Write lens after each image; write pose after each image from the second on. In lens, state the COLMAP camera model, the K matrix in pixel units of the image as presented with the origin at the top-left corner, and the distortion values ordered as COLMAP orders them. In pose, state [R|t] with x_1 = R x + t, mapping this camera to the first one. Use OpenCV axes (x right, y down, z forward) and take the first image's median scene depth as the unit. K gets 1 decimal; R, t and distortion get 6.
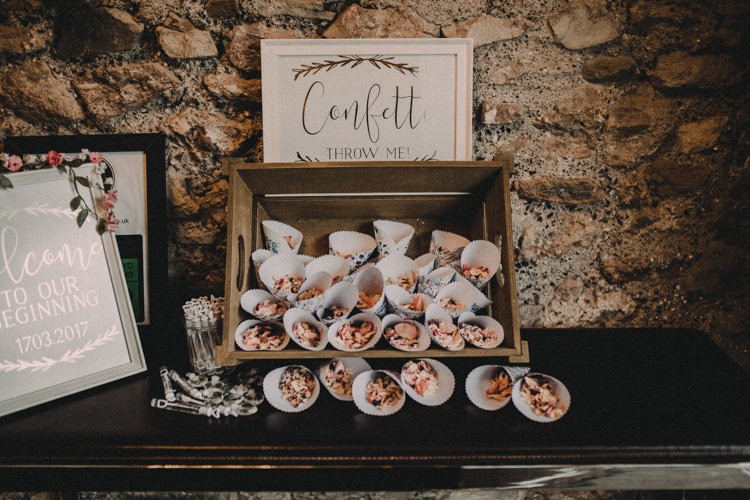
lens RADIAL K [[728.8, 0, 375.0], [0, 728.8, 250.0], [0, 0, 1]] dist [-0.066669, 0.121116]
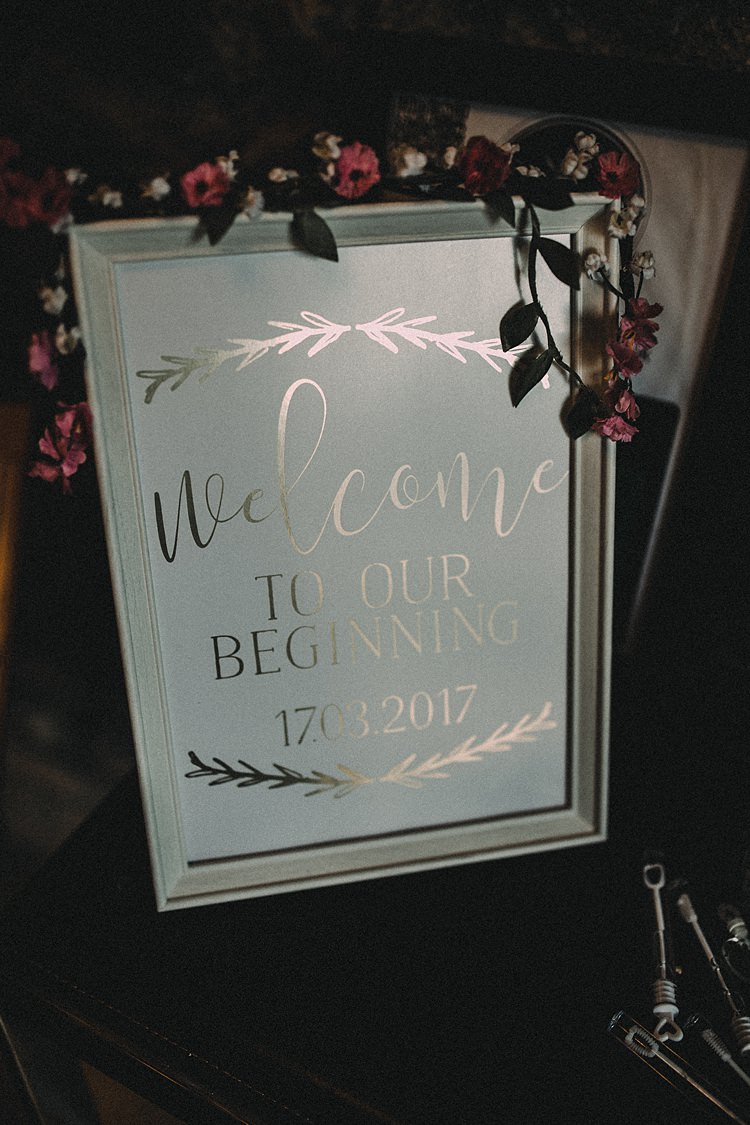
lens RADIAL K [[1093.2, 0, 375.0], [0, 1093.2, 562.5], [0, 0, 1]] dist [-0.066669, 0.121116]
pose [[0.878631, 0.307572, -0.365249, -0.272754], [-0.164993, 0.913359, 0.372227, -0.133673], [0.448090, -0.266787, 0.853253, 0.564672]]
